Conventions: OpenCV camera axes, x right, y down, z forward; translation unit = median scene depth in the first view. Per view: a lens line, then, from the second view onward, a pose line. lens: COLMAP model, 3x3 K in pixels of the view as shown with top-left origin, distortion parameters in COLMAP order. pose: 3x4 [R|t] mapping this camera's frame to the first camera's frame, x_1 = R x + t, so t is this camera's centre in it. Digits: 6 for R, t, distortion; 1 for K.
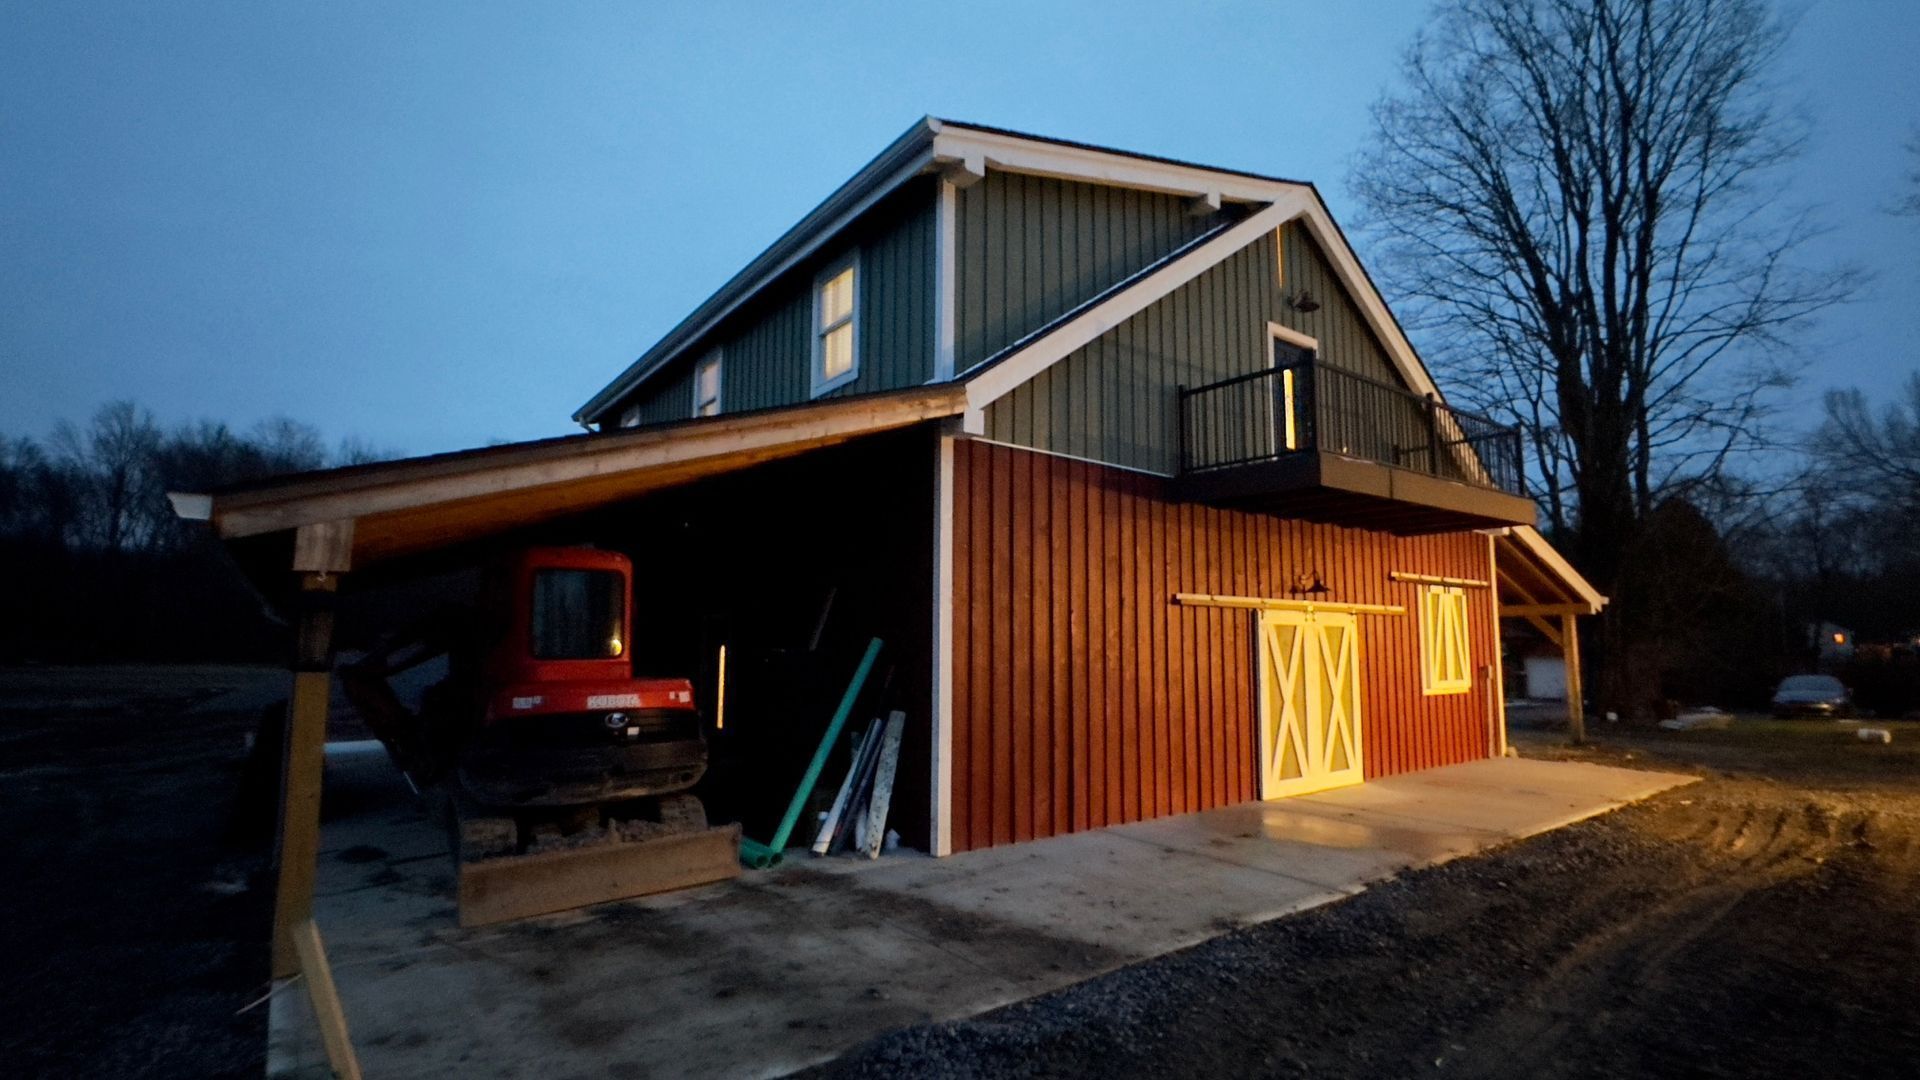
lens RADIAL K [[899.7, 0, 960.0], [0, 899.7, 540.0], [0, 0, 1]] dist [-0.000408, 0.000379]
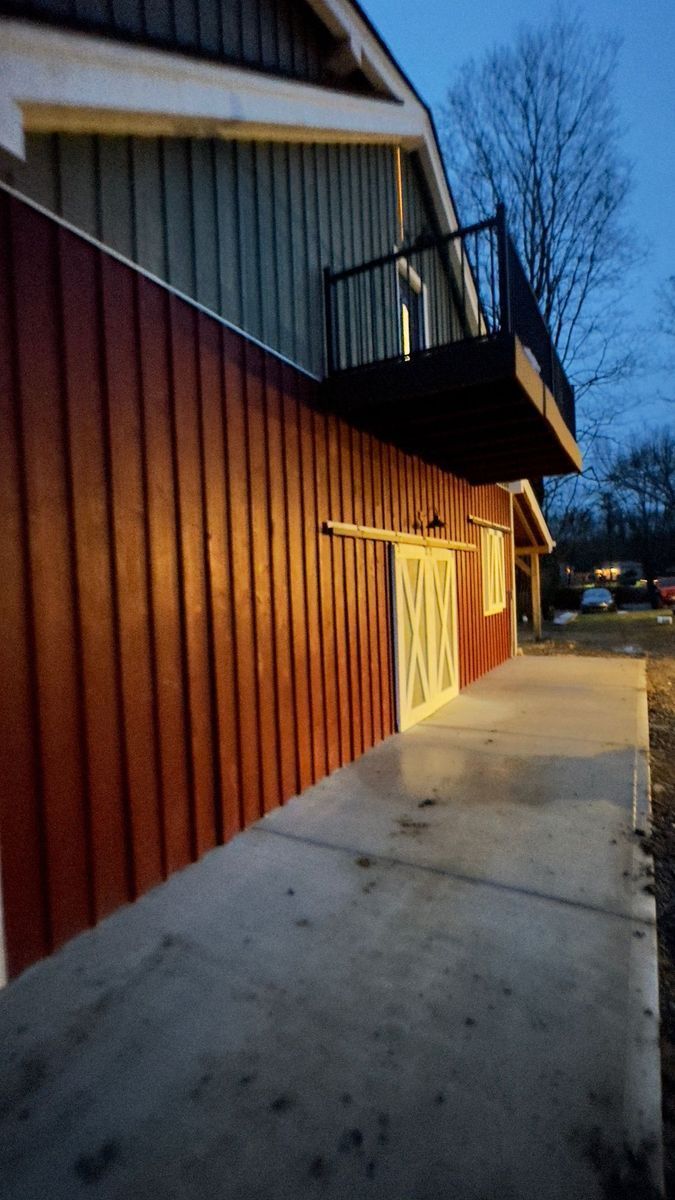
lens RADIAL K [[562.3, 0, 337.5], [0, 562.3, 600.0], [0, 0, 1]] dist [-0.000408, 0.000379]
pose [[0.923283, -0.055004, 0.380163, 0.040724], [0.004796, 0.991268, 0.131773, 0.059549], [-0.384092, -0.119840, 0.915485, 0.469084]]
